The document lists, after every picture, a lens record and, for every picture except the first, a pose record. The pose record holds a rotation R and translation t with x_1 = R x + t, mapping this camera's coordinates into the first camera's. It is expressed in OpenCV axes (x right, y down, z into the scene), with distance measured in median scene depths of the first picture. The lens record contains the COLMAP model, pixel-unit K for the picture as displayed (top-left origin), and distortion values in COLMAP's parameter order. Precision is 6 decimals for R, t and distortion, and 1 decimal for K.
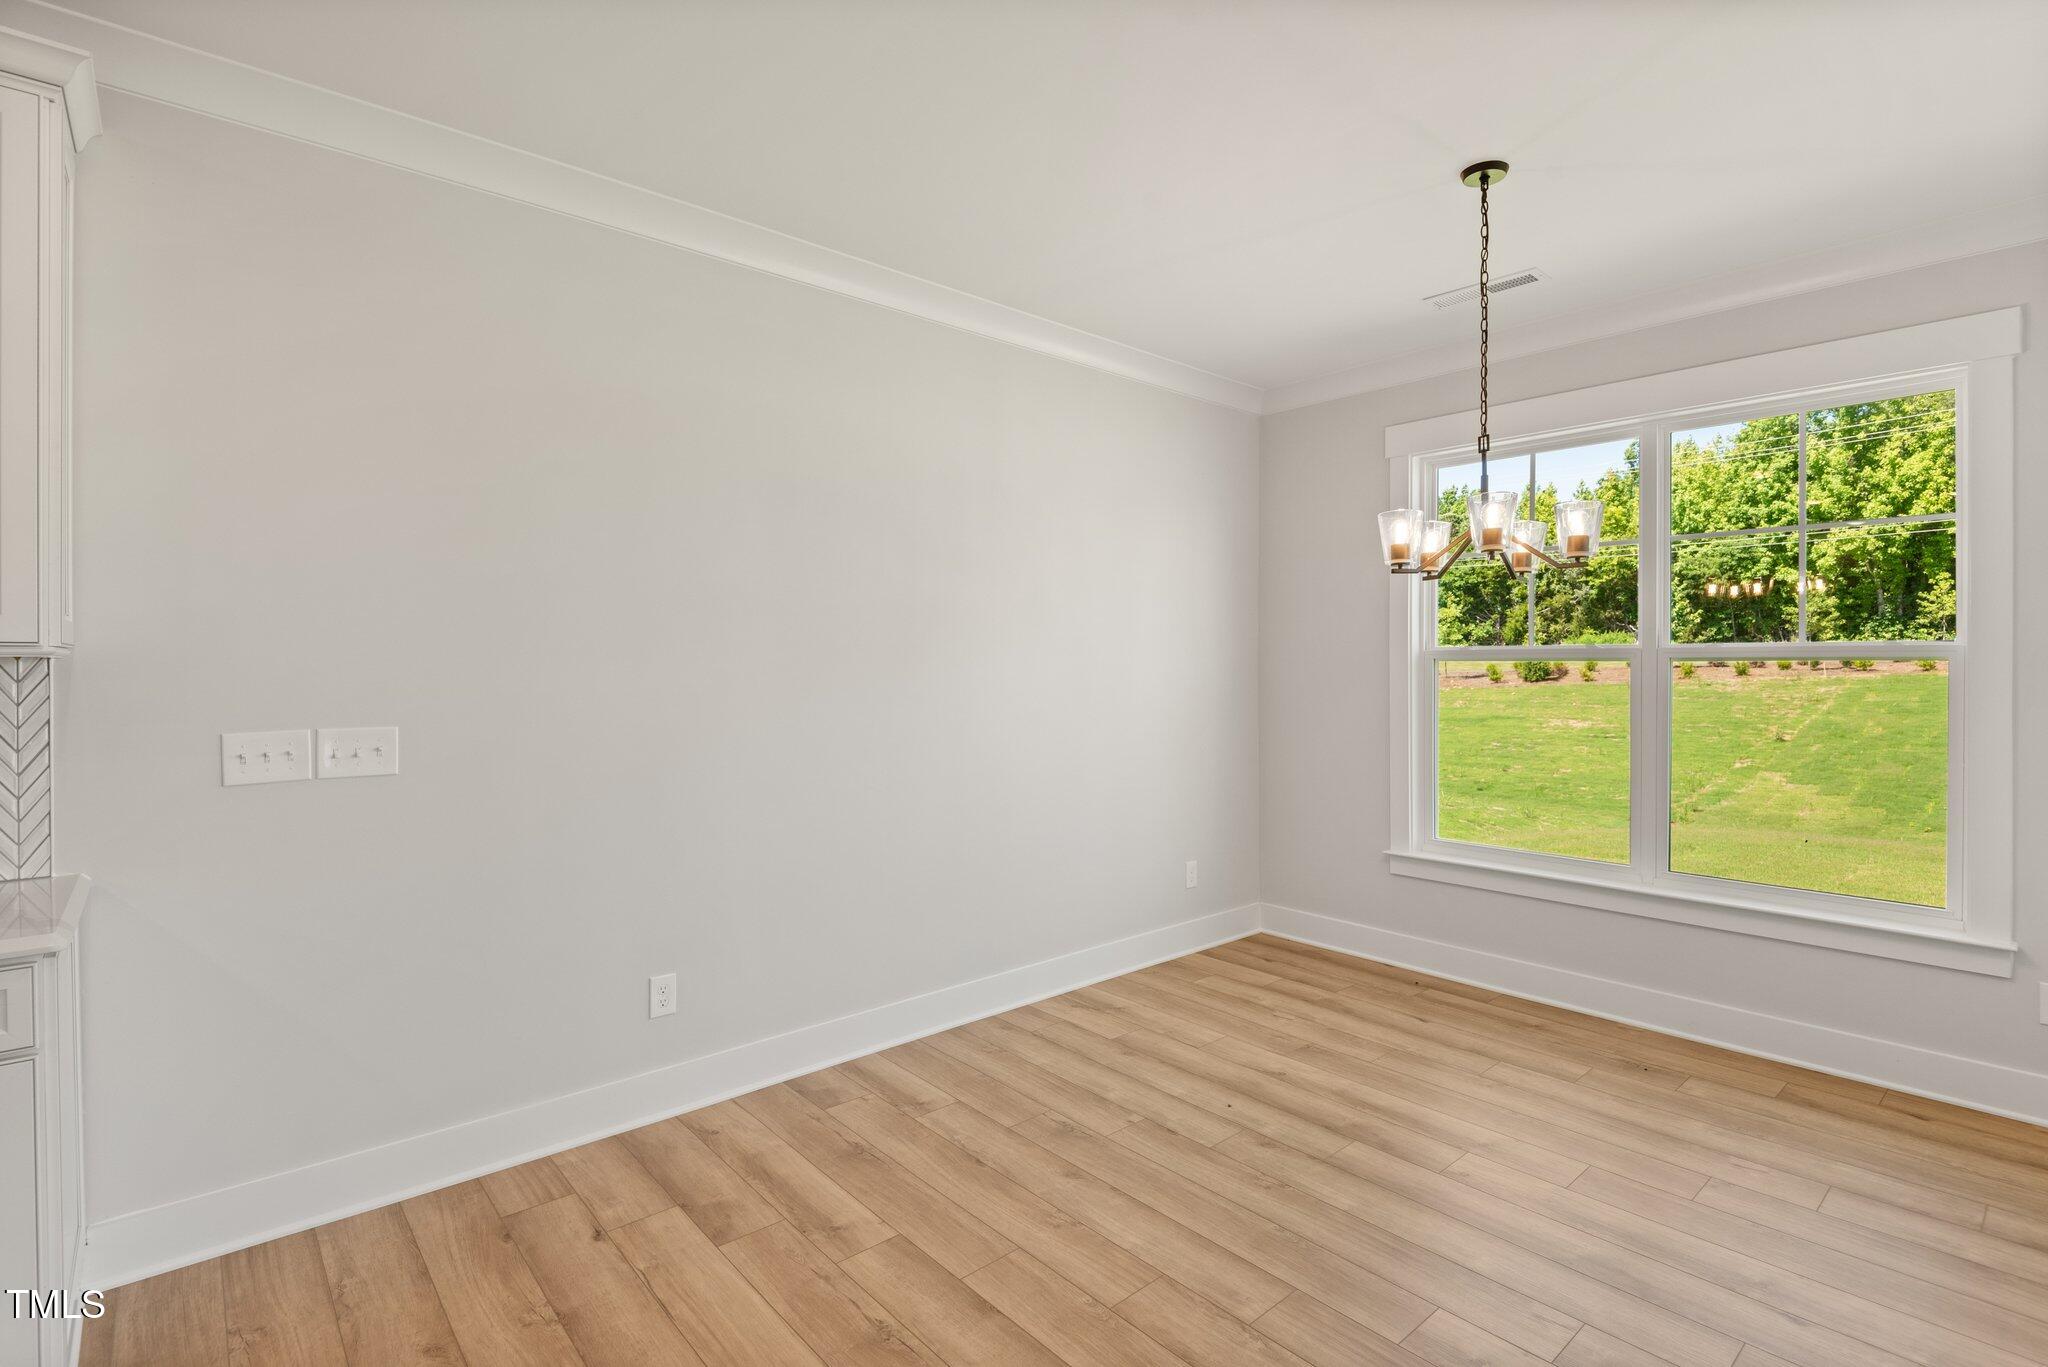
lens RADIAL K [[969.4, 0, 1022.6], [0, 969.4, 671.2], [0, 0, 1]] dist [-0.001949, -0.005265]
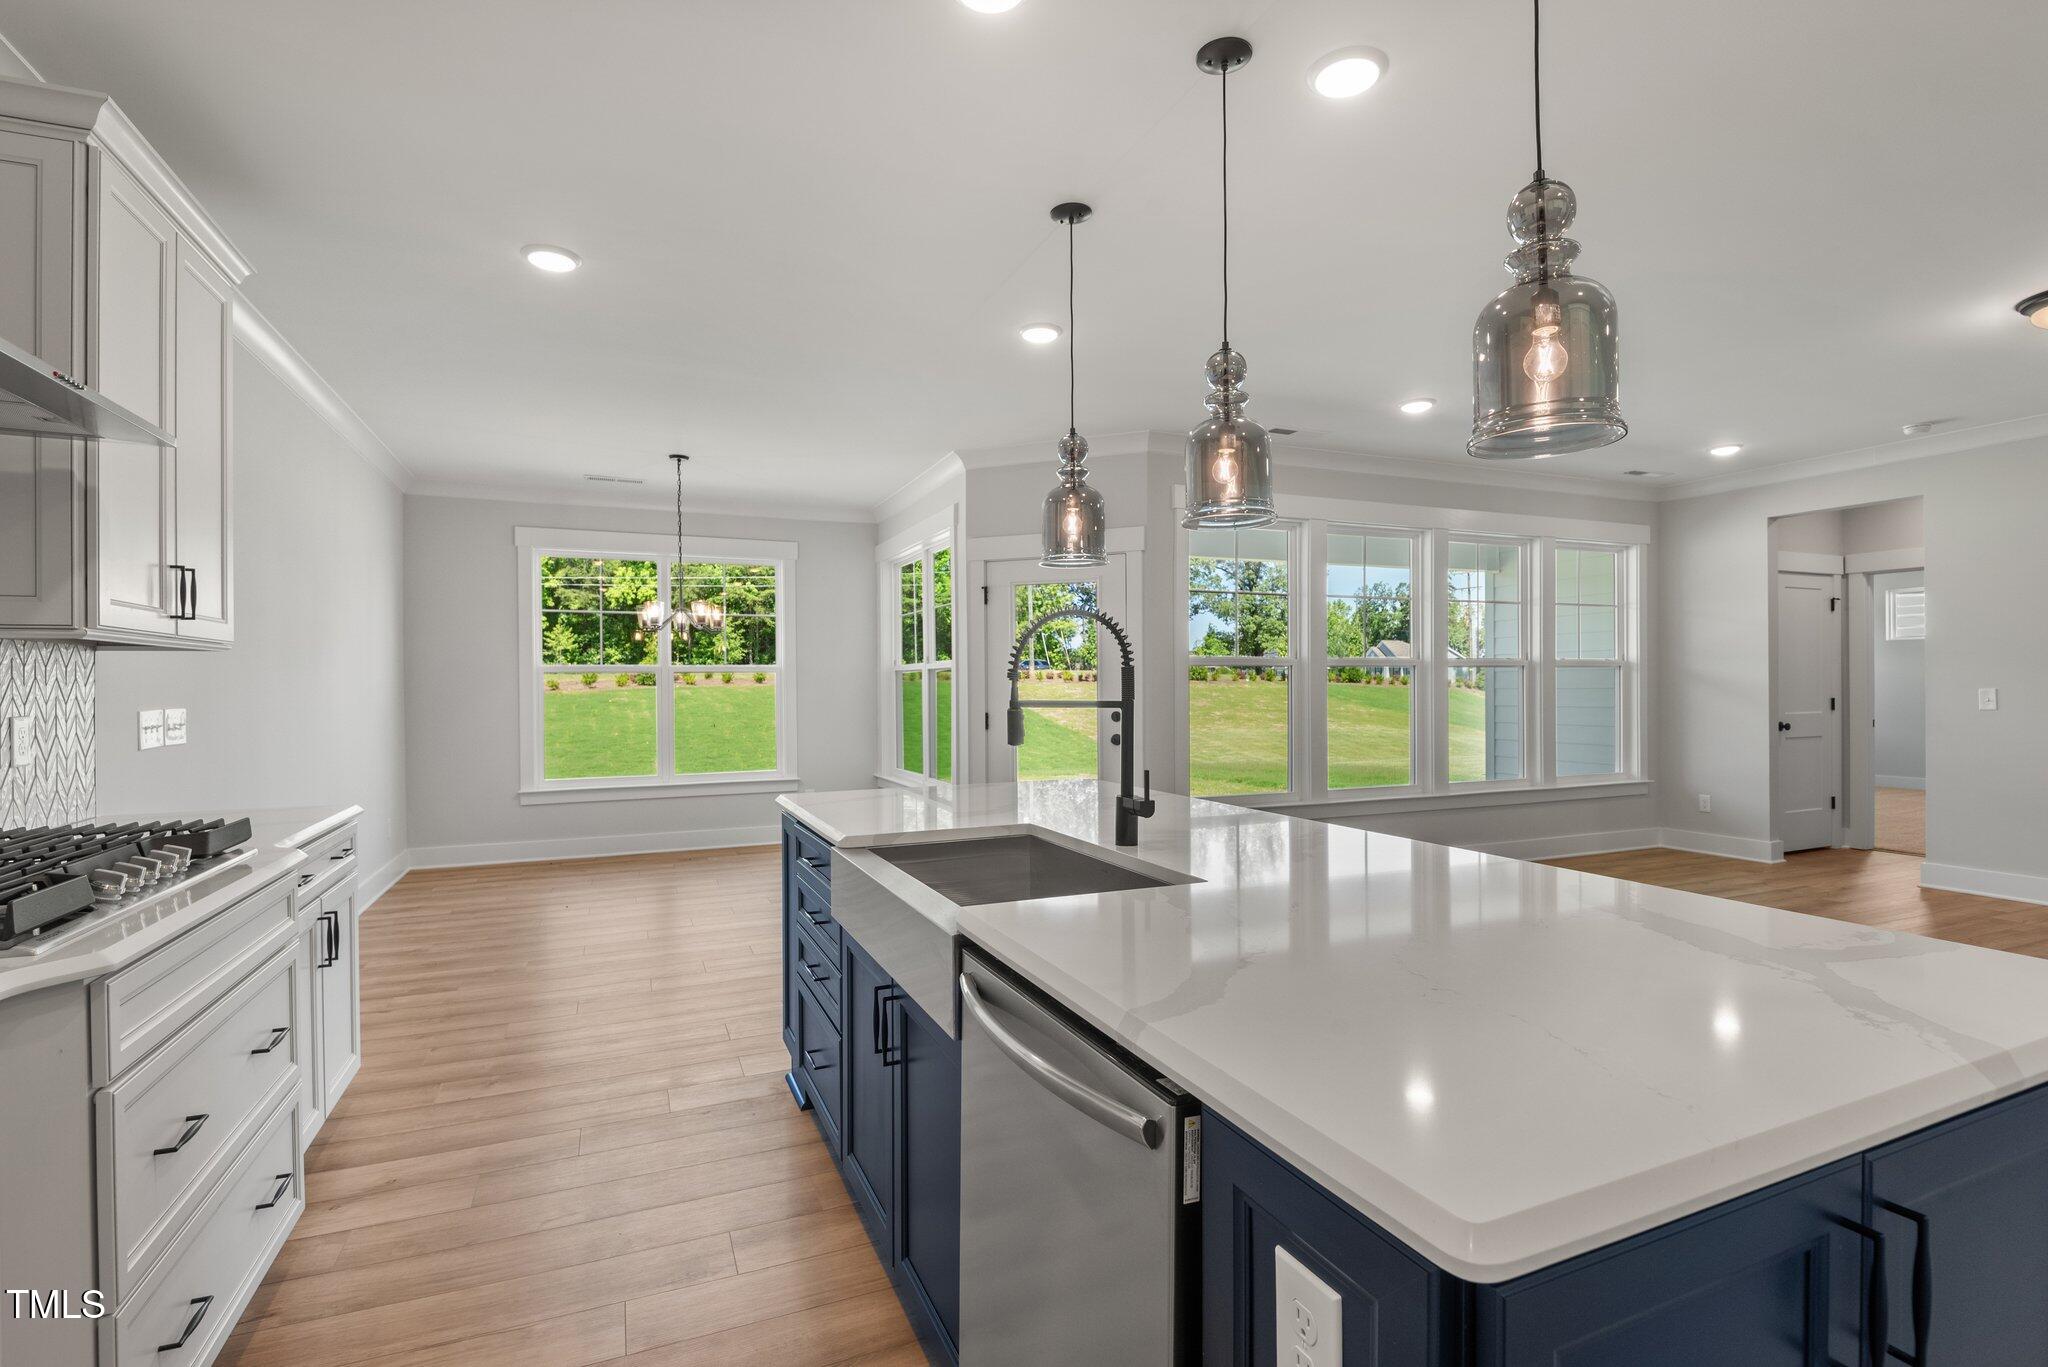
lens RADIAL K [[969.4, 0, 1008.3], [0, 969.4, 685.9], [0, 0, 1]] dist [-0.001949, -0.005265]
pose [[0.327118, 0.000899, 0.944983, -1.718407], [0.007710, 0.999964, -0.003620, 0.044359], [-0.944952, 0.008470, 0.327099, -0.573947]]
